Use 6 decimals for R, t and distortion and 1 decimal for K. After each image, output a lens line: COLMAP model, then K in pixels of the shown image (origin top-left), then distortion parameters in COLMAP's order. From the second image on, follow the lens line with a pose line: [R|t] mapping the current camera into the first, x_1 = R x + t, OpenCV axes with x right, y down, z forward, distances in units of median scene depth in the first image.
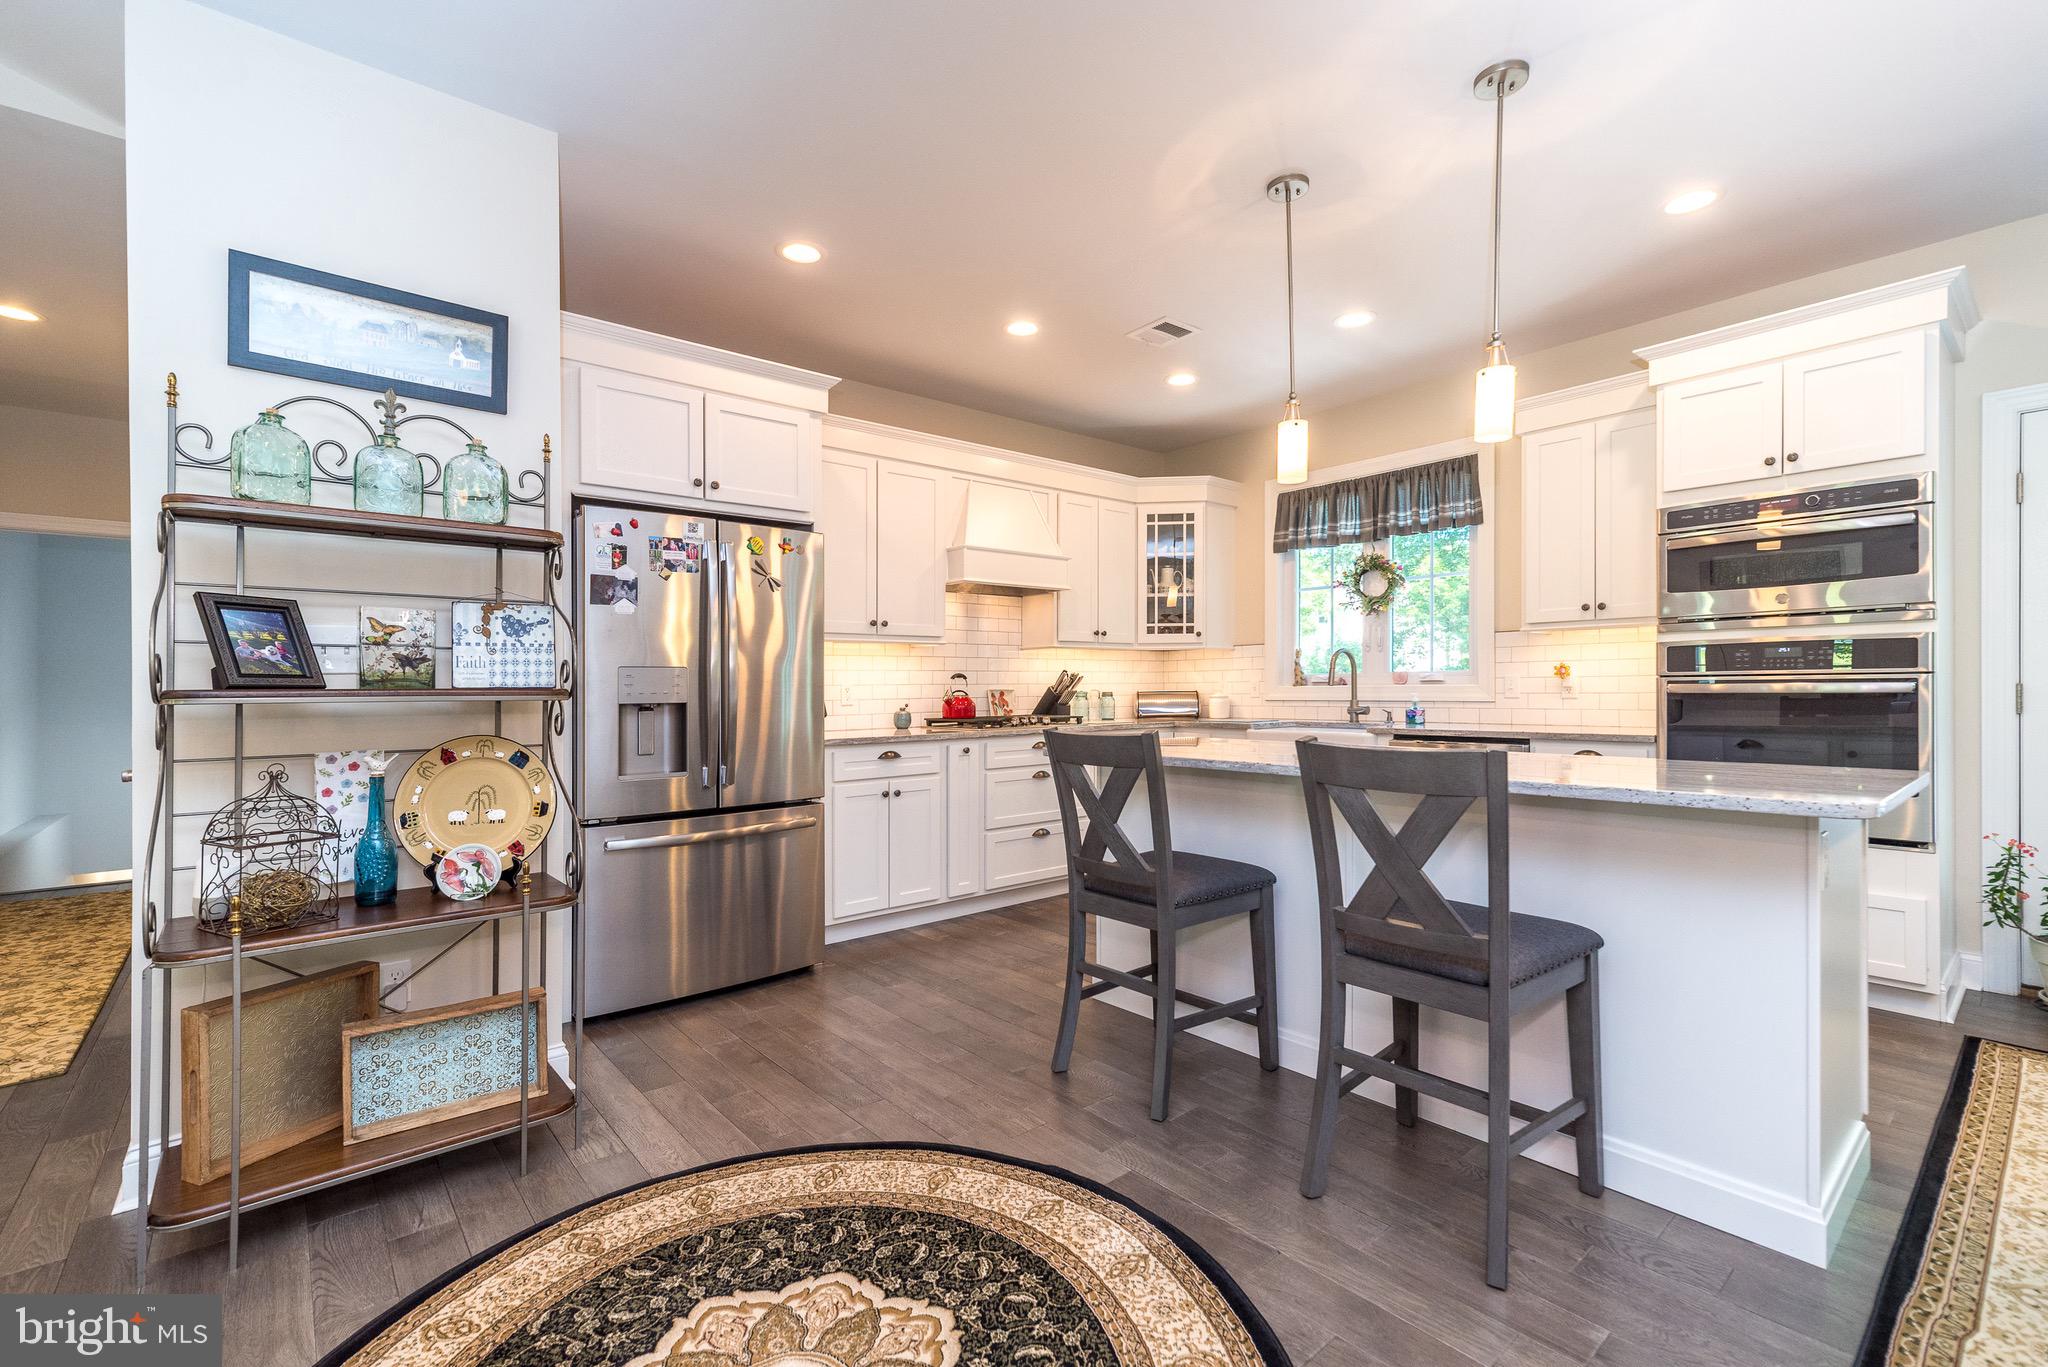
lens RADIAL K [[894.6, 0, 1020.4], [0, 894.6, 698.7], [0, 0, 1]] dist [0.008823, -0.000470]
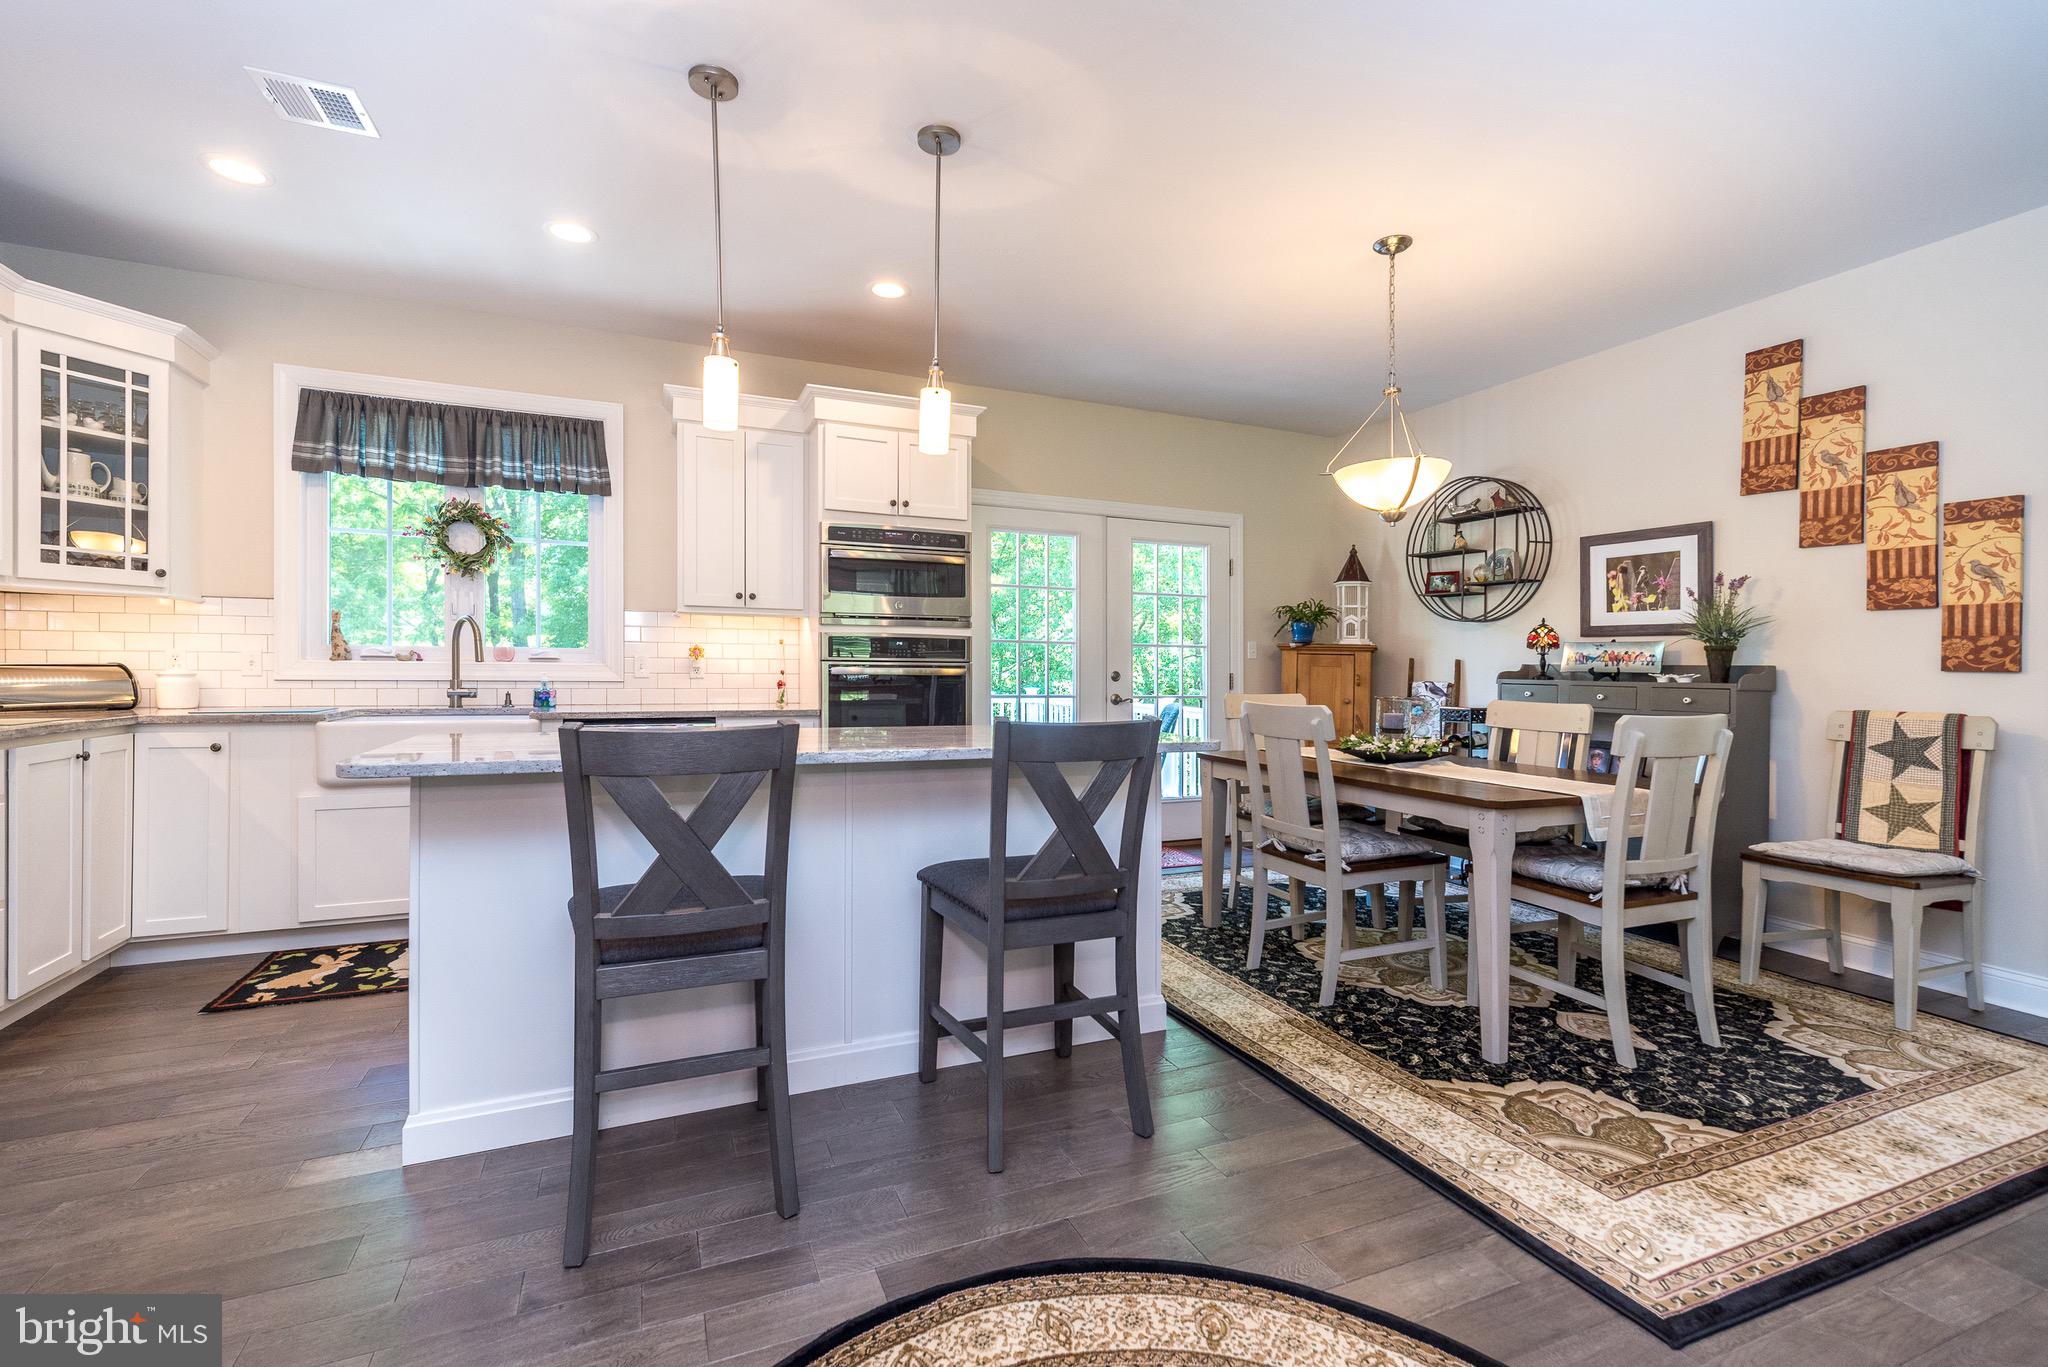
lens RADIAL K [[894.6, 0, 1030.4], [0, 894.6, 679.8], [0, 0, 1]] dist [0.008823, -0.000470]
pose [[0.284117, -0.000915, 0.958789, -0.269442], [-0.002521, 0.999995, 0.001701, -0.000892], [-0.958786, -0.002900, 0.284113, 0.285079]]
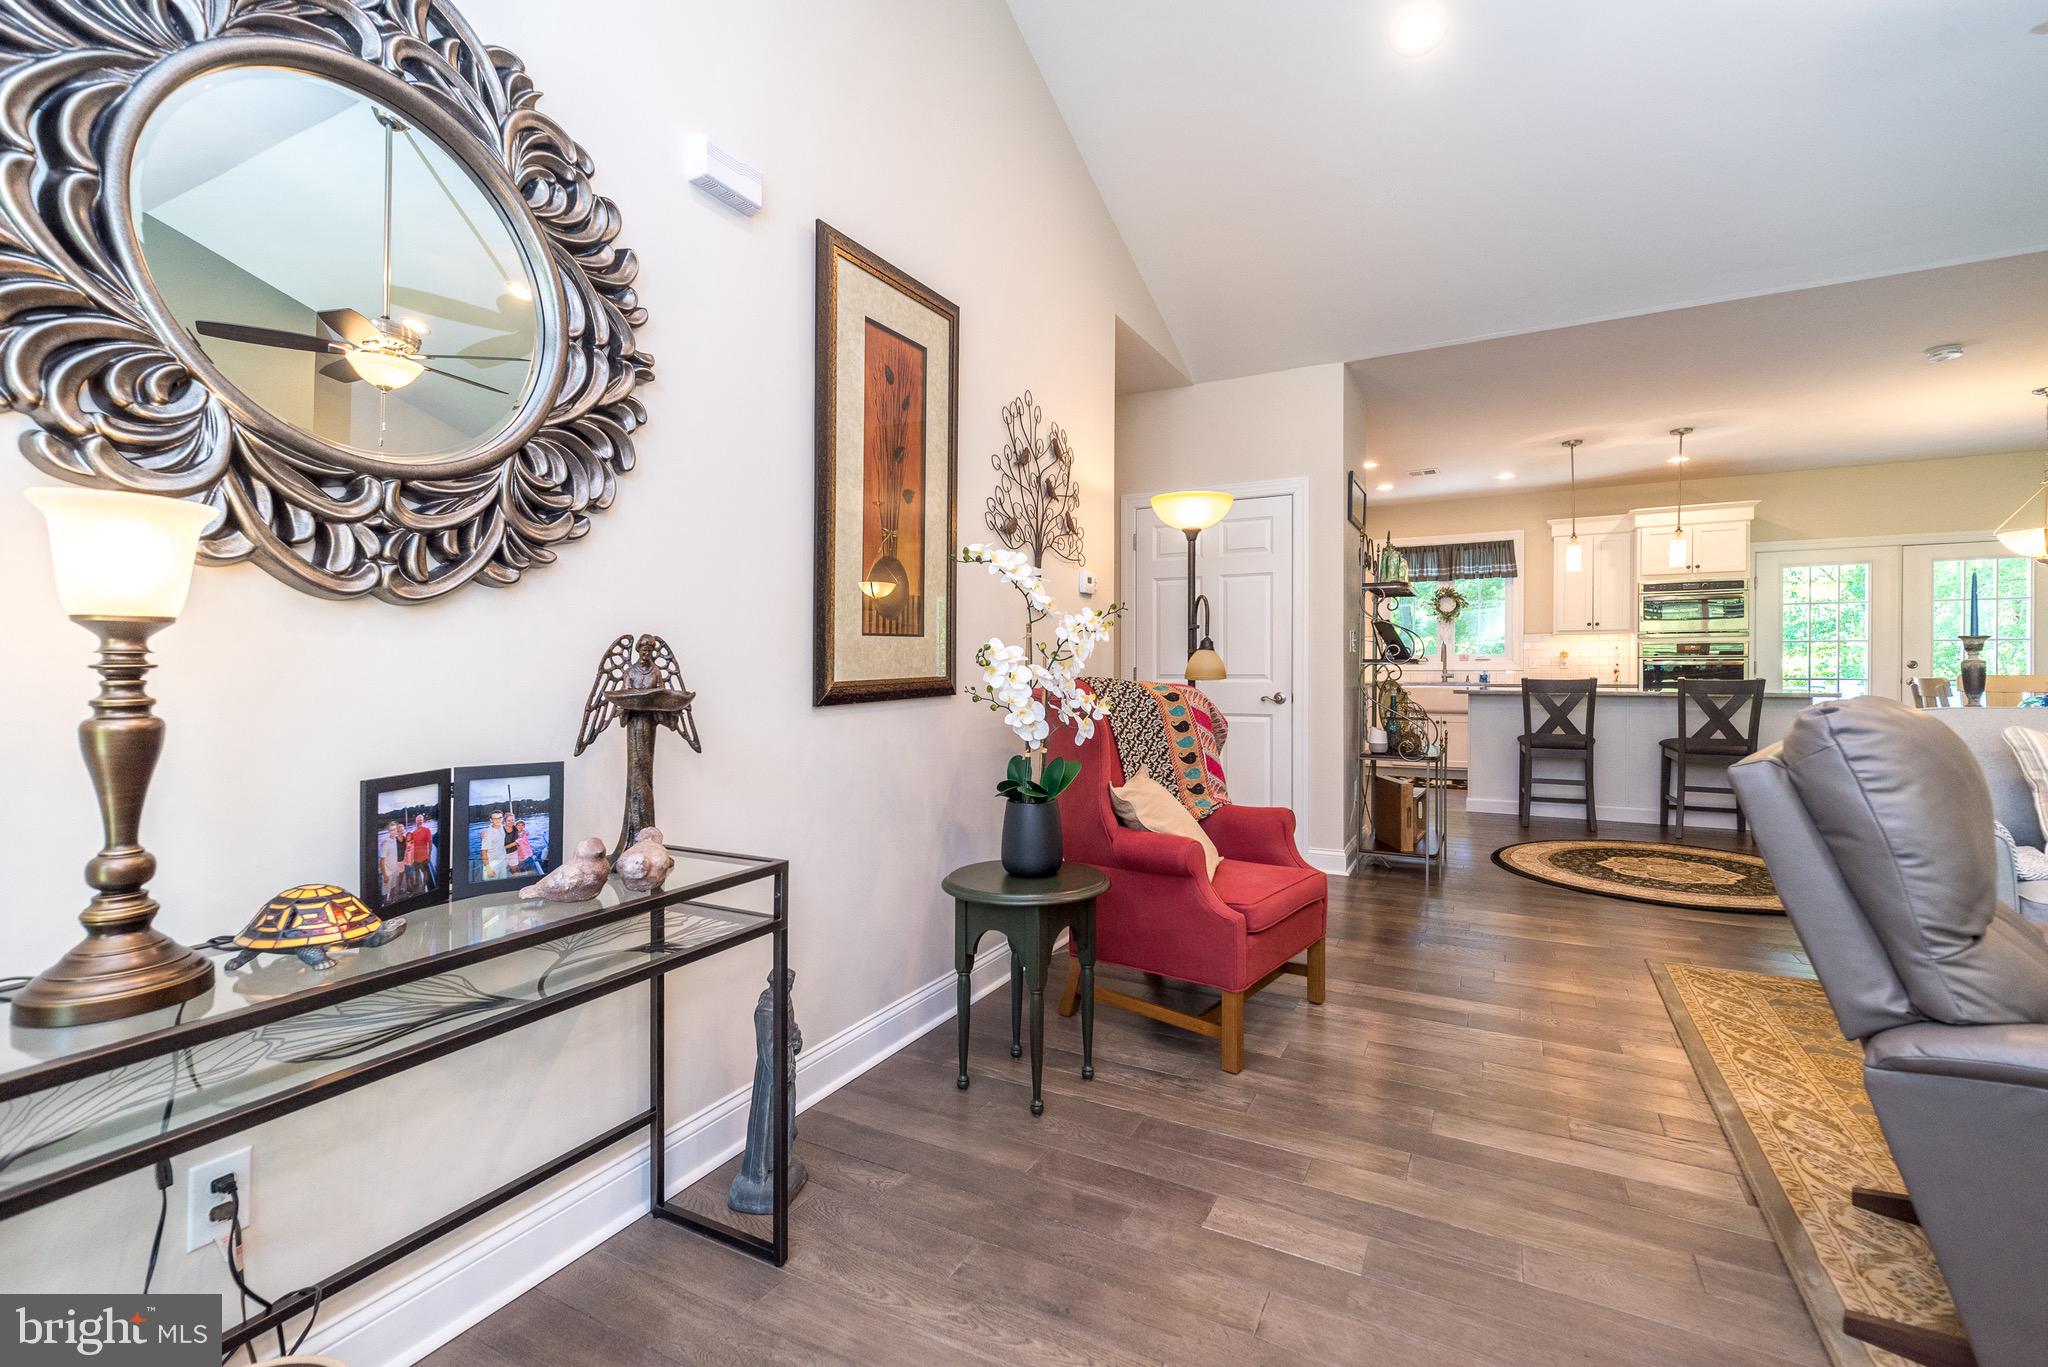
lens RADIAL K [[894.6, 0, 1023.1], [0, 894.6, 682.3], [0, 0, 1]] dist [0.008823, -0.000470]
pose [[0.929549, -0.003798, 0.368679, -1.125388], [0.001462, 0.999977, 0.006615, 0.014125], [-0.368695, -0.005610, 0.929533, -0.372896]]
